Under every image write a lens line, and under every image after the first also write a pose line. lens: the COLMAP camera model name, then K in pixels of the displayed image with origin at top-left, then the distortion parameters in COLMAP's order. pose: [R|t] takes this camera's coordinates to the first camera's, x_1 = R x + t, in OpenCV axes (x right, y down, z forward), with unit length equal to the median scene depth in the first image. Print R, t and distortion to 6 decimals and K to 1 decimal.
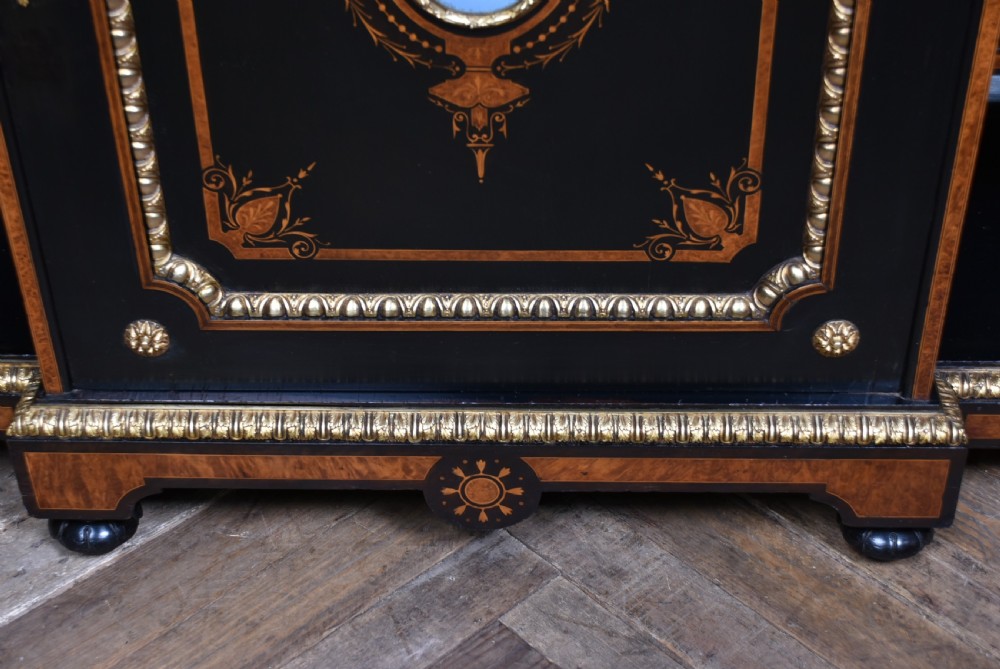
lens RADIAL K [[1632.8, 0, 493.4], [0, 1632.8, 351.5], [0, 0, 1]] dist [-0.061403, 0.286065]
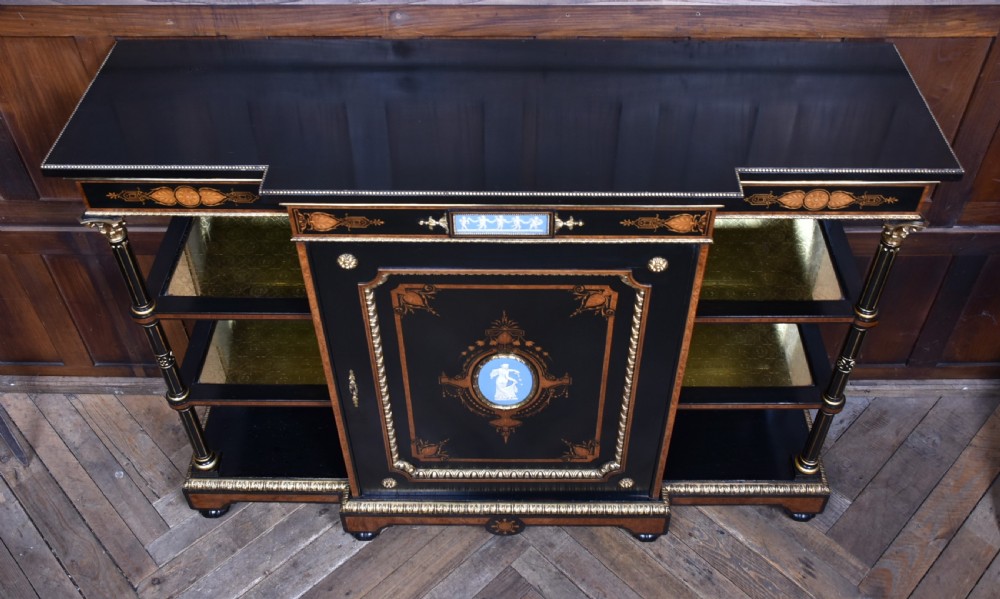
lens RADIAL K [[949.2, 0, 510.7], [0, 949.2, 273.4], [0, 0, 1]] dist [-0.027159, 0.010271]
pose [[0.999509, -0.006861, 0.030586, -0.046004], [0.003377, 0.993642, 0.112532, -0.561018], [-0.031164, -0.112374, 0.993177, -0.630063]]
